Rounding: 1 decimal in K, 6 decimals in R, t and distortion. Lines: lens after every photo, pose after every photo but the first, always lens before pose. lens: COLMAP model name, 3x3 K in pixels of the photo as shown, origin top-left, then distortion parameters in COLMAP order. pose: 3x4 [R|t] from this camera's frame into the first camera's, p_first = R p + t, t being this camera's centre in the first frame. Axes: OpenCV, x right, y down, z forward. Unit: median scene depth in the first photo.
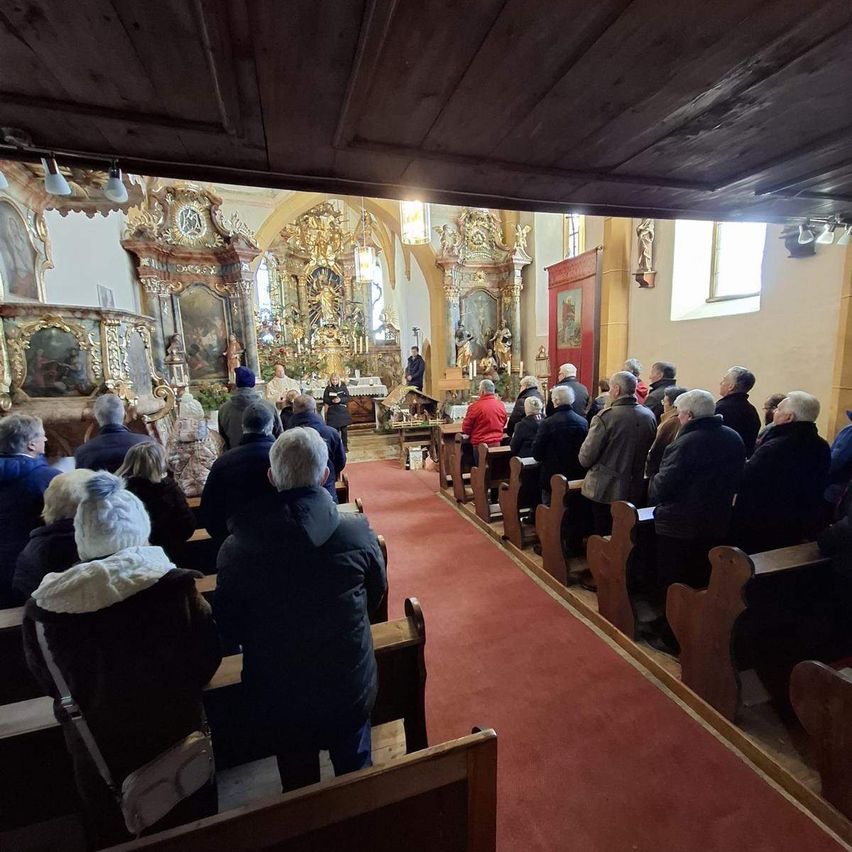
lens RADIAL K [[434.3, 0, 426.0], [0, 434.3, 426.0], [0, 0, 1]] dist [0.000008, -0.000052]
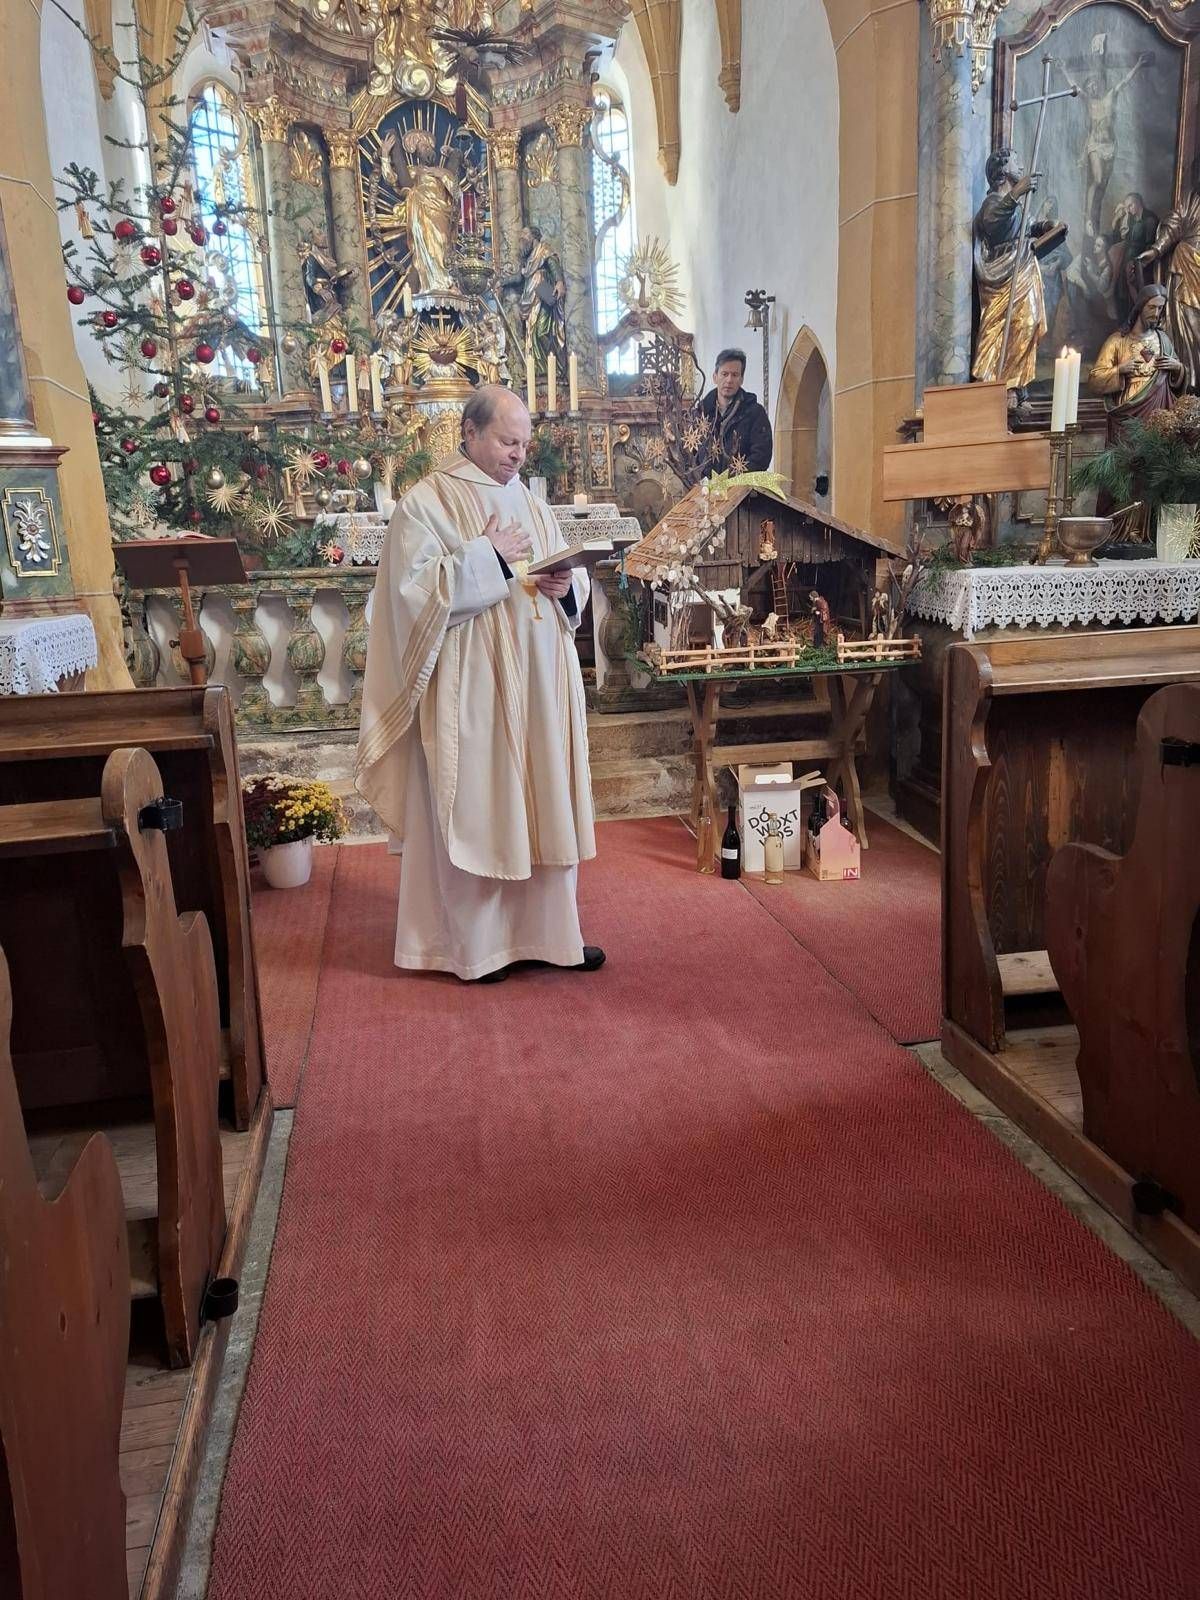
lens RADIAL K [[1248.2, 0, 611.6], [0, 1248.2, 799.1], [0, 0, 1]] dist [0.085745, -0.131574]
pose [[0.992974, 0.020637, -0.116523, -0.026255], [-0.011136, 0.996602, 0.081607, 0.013239], [0.117811, -0.079736, 0.989830, 0.353457]]
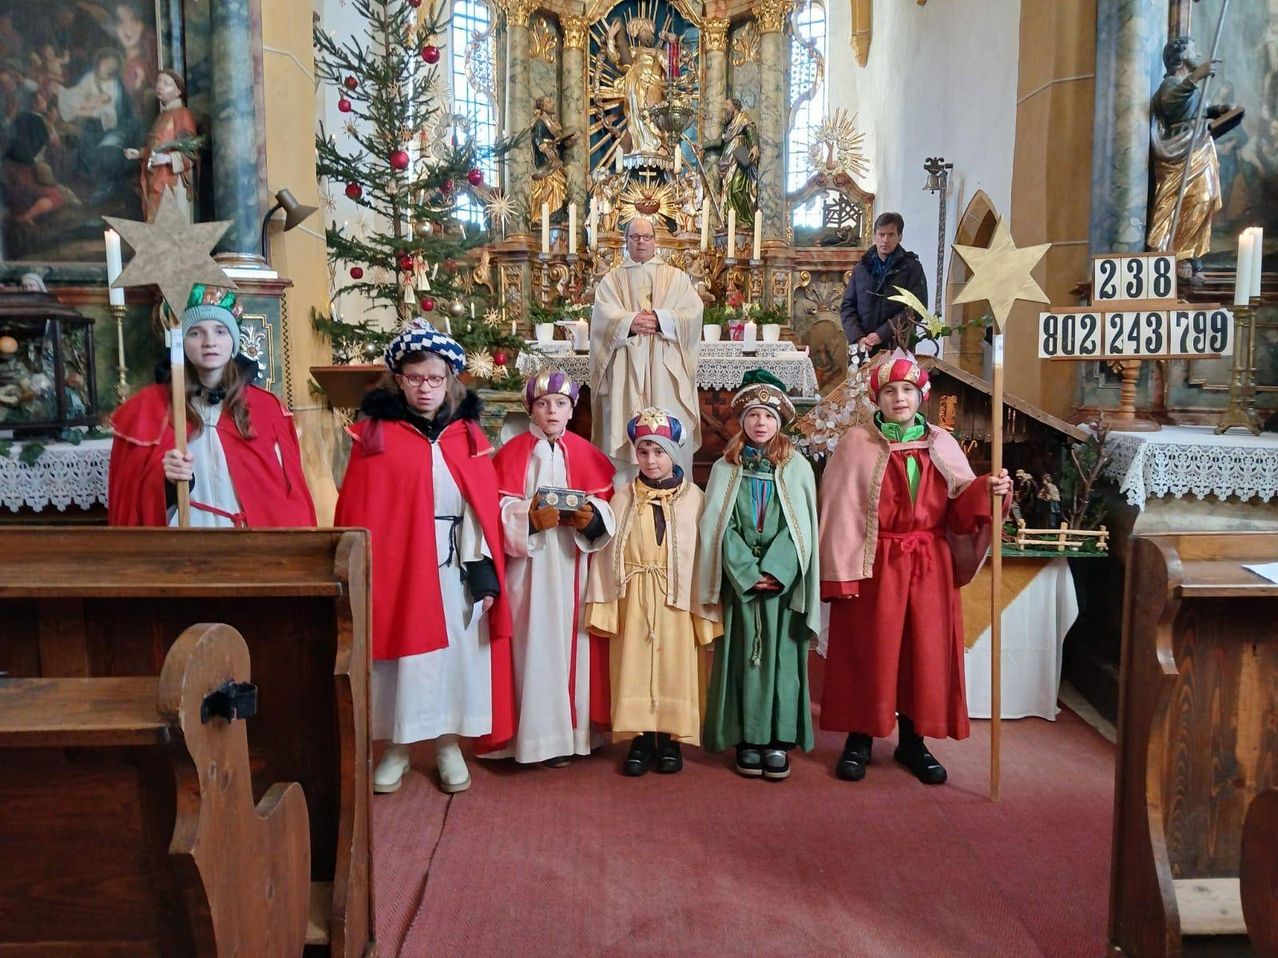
lens RADIAL K [[1123.9, 0, 639.0], [0, 1123.9, 479.0], [0, 0, 1]] dist [0.053748, -0.180777]
pose [[0.967164, 0.069228, -0.244541, -0.026964], [-0.075071, 0.997071, -0.014644, -0.000417], [0.242811, 0.032521, 0.969528, 0.397862]]
